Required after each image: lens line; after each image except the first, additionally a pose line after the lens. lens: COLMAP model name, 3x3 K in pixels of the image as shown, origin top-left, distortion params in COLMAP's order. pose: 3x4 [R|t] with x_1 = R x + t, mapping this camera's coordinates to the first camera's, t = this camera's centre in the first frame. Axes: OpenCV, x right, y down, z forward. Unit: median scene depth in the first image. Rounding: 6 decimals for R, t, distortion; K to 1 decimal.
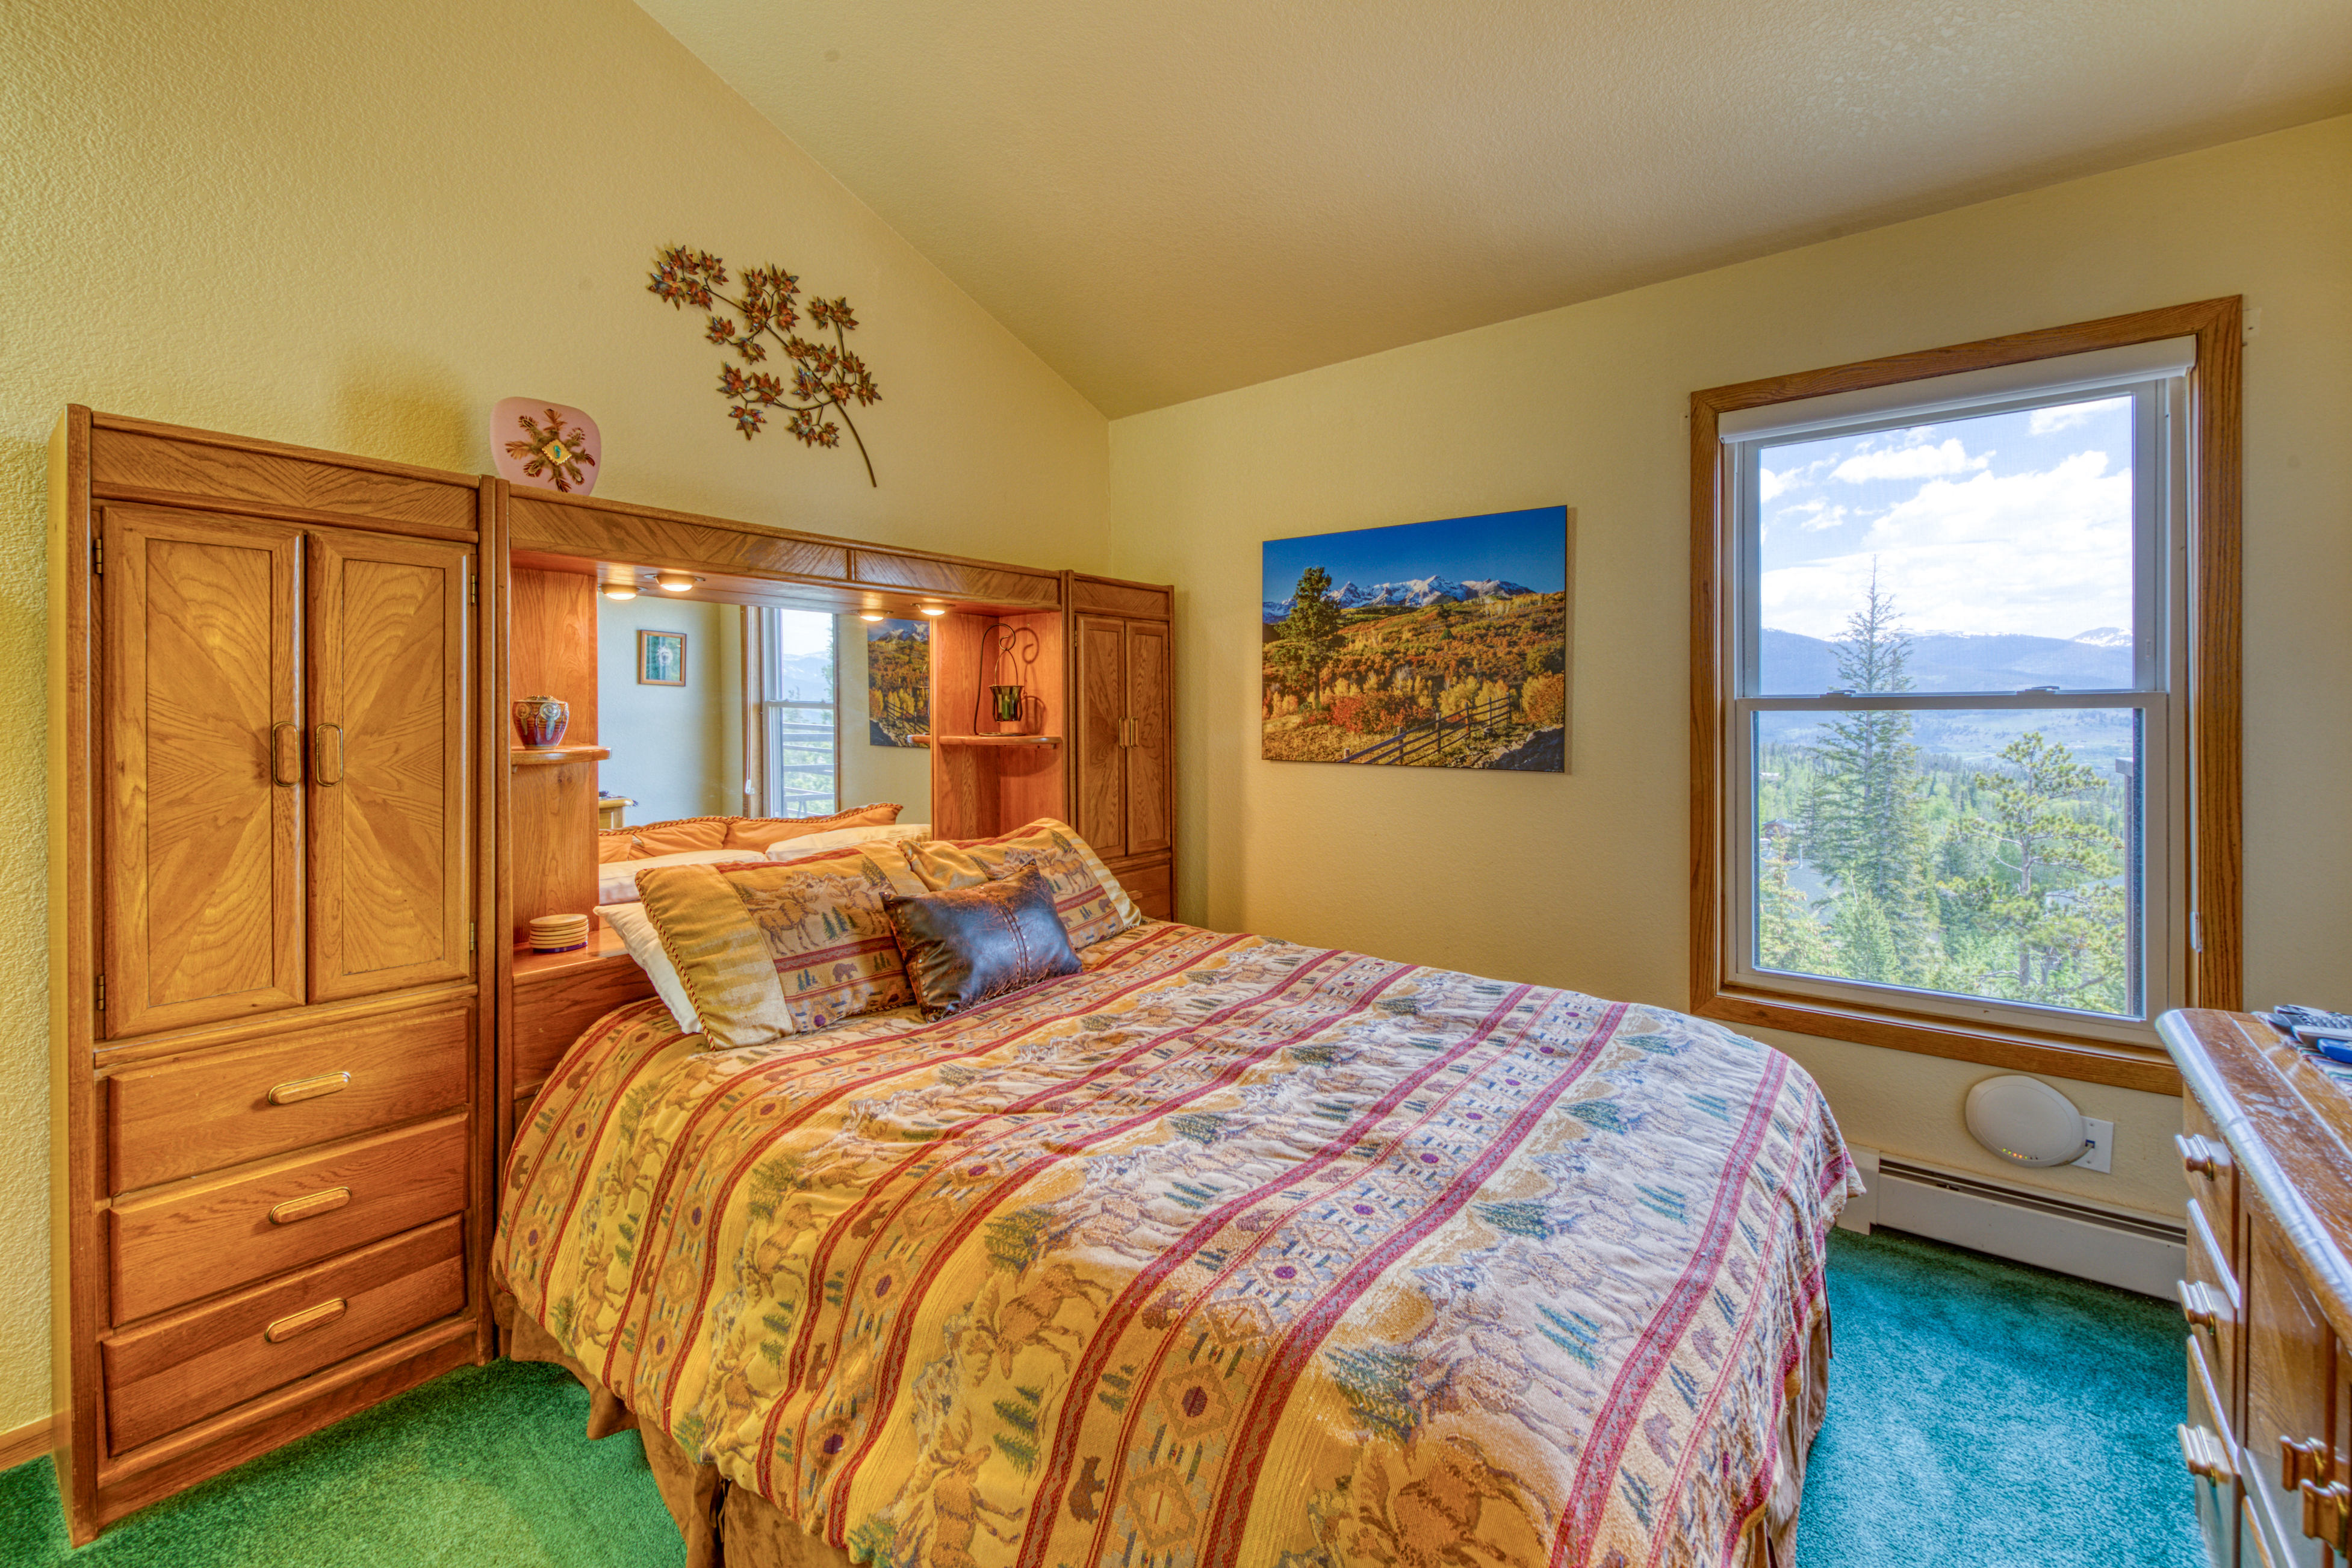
lens RADIAL K [[984.7, 0, 1176.9], [0, 984.7, 718.4], [0, 0, 1]] dist [0.008242, -0.000291]
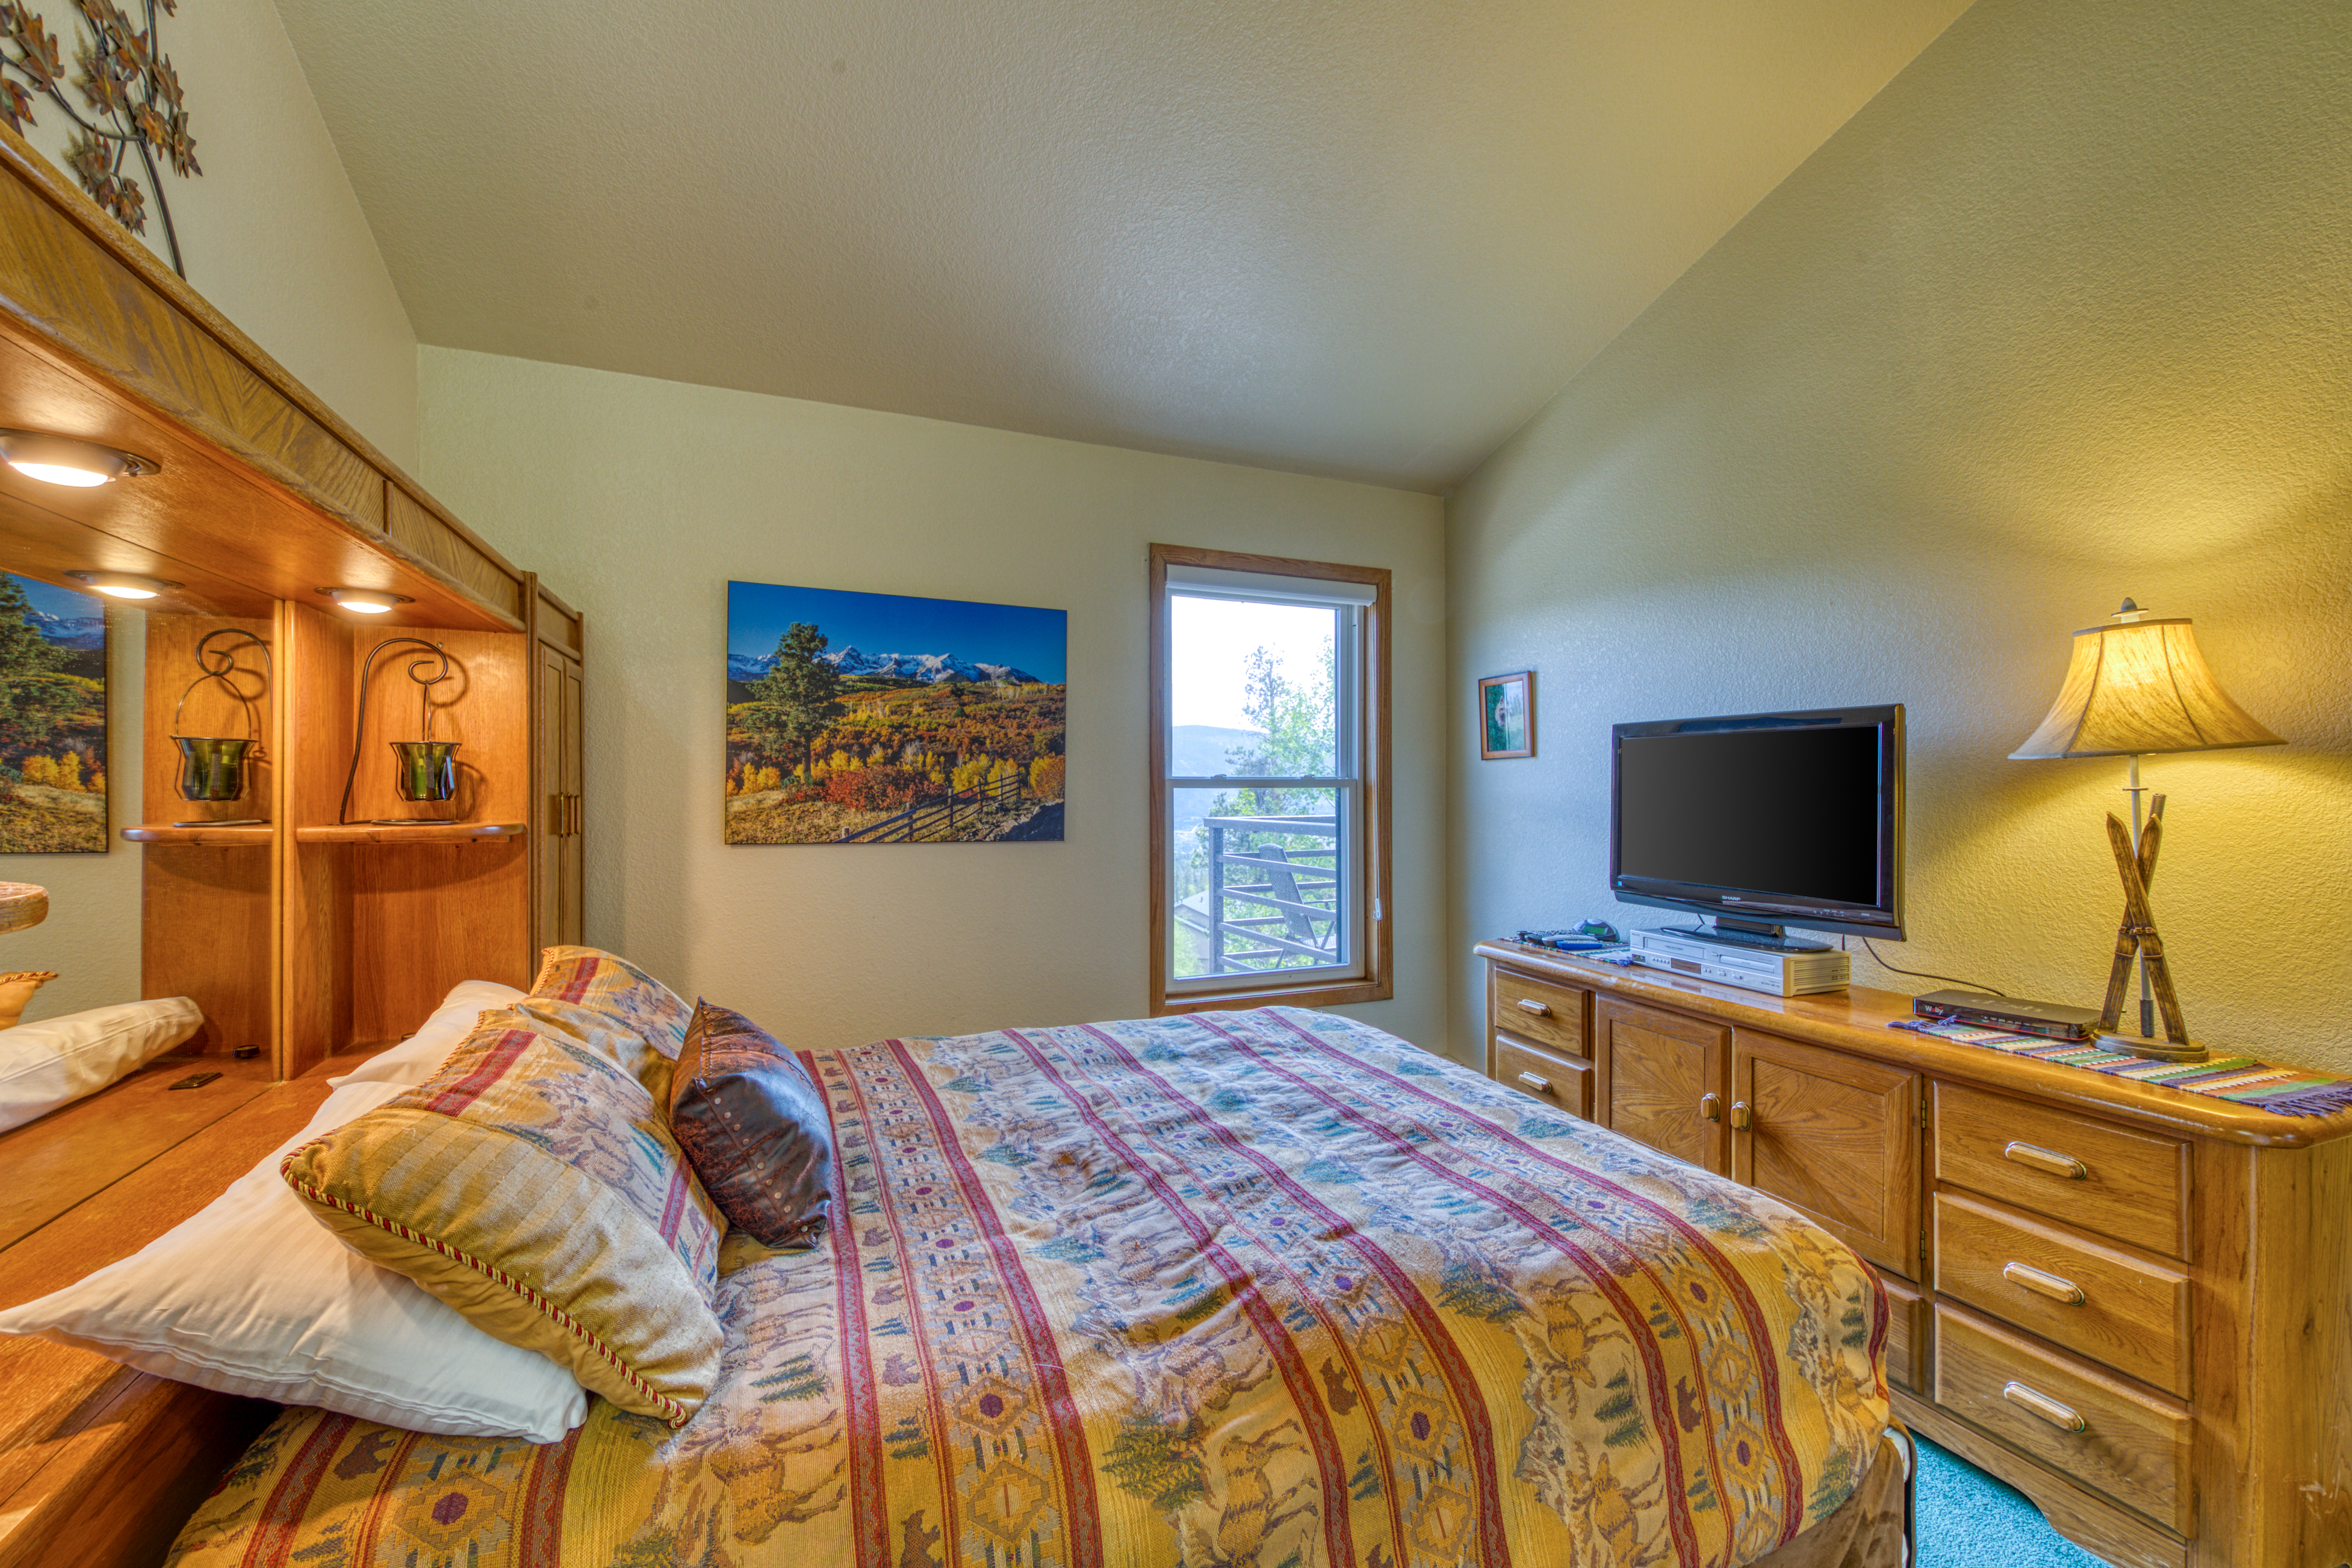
lens RADIAL K [[952.9, 0, 1176.0], [0, 952.9, 784.0], [0, 0, 1]] dist [0.002850, -0.000384]
pose [[0.487854, 0.007110, 0.872896, -0.490669], [0.001200, 0.999960, -0.008816, -0.001438], [-0.872924, 0.005348, 0.487826, 0.321791]]
